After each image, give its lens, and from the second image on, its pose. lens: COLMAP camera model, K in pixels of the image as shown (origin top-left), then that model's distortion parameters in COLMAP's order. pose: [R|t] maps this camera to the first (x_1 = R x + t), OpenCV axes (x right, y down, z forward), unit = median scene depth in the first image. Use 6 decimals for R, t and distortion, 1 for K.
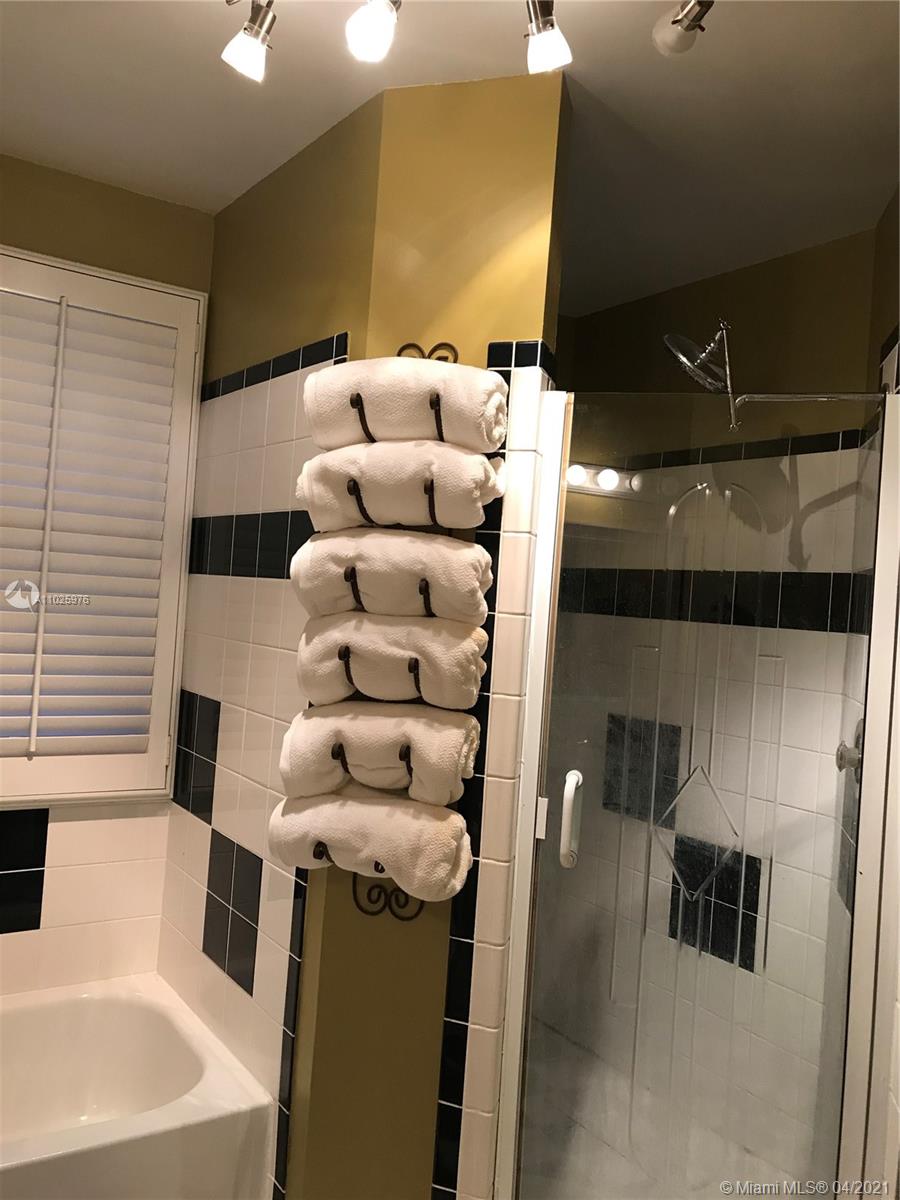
lens RADIAL K [[996.5, 0, 452.4], [0, 996.5, 594.2], [0, 0, 1]] dist [0.051253, 0.003718]
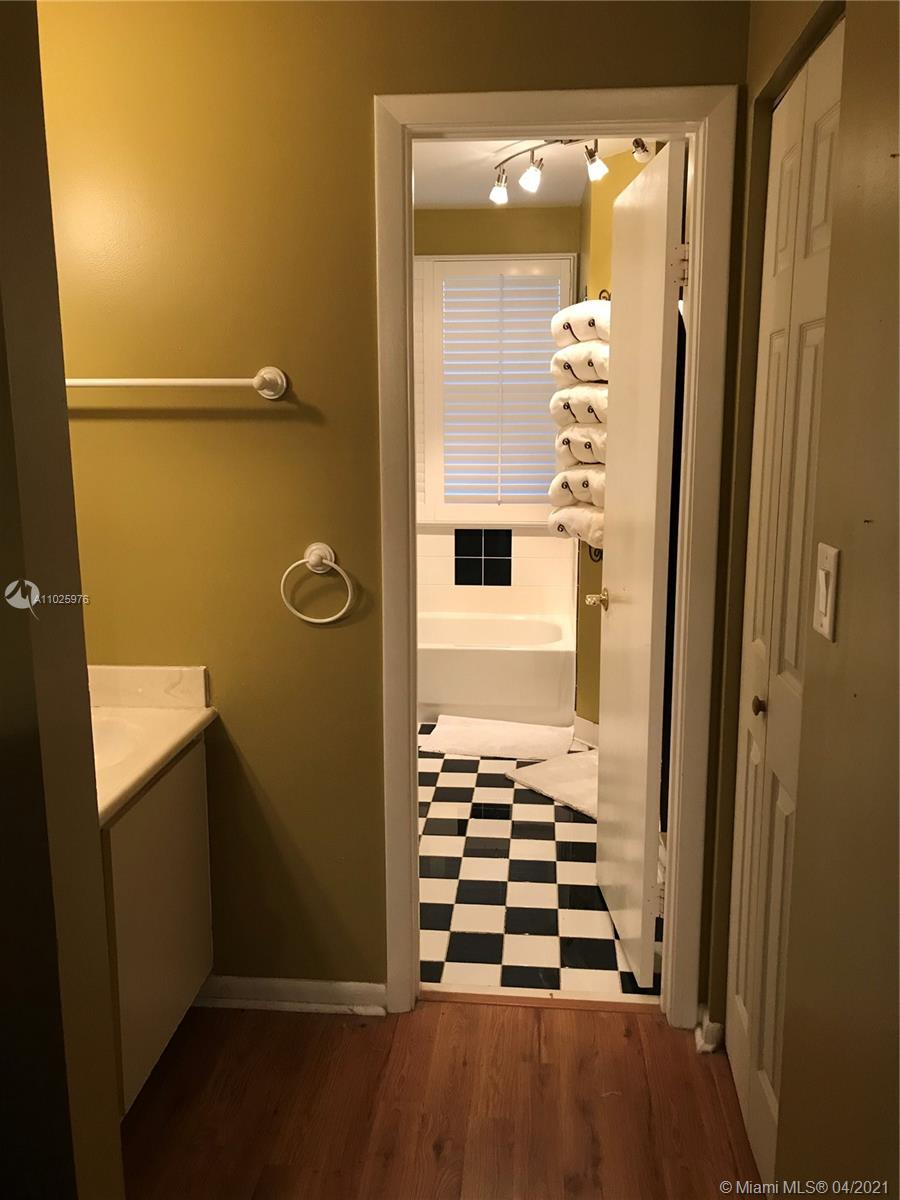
lens RADIAL K [[996.5, 0, 451.5], [0, 996.5, 597.9], [0, 0, 1]] dist [0.051253, 0.003718]
pose [[0.779482, 0.043155, -0.624937, 1.113054], [0.061068, 0.987637, 0.144371, 0.065835], [0.623441, -0.150698, 0.767210, -0.949832]]
